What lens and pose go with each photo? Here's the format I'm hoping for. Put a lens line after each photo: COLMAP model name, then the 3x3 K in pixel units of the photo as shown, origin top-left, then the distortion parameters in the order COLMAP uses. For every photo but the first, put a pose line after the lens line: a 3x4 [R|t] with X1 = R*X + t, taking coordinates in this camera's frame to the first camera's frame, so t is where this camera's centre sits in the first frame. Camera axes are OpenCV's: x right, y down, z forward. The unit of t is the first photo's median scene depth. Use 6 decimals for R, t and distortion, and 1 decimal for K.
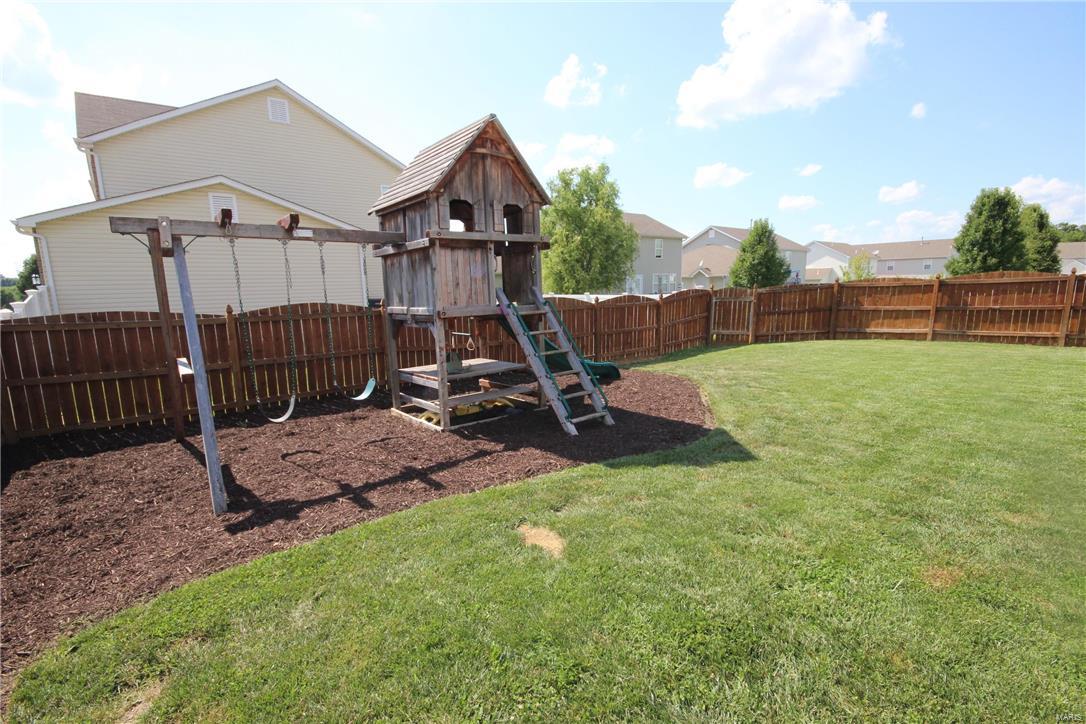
lens RADIAL K [[499.3, 0, 546.1], [0, 499.3, 373.5], [0, 0, 1]] dist [-0.002052, -0.003559]
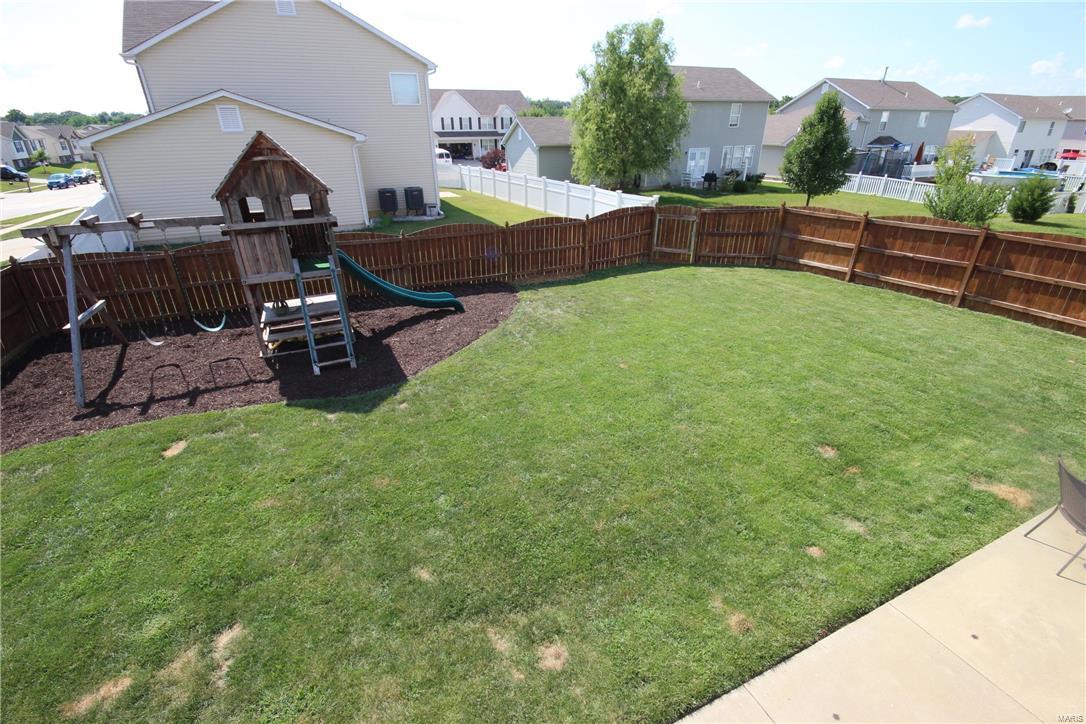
lens RADIAL K [[499.3, 0, 546.1], [0, 499.3, 373.5], [0, 0, 1]] dist [-0.002052, -0.003559]
pose [[0.971226, 0.116624, -0.207650, 0.443349], [-0.053902, 0.956914, 0.285325, -0.147120], [0.231979, -0.265923, 0.935666, -0.102113]]
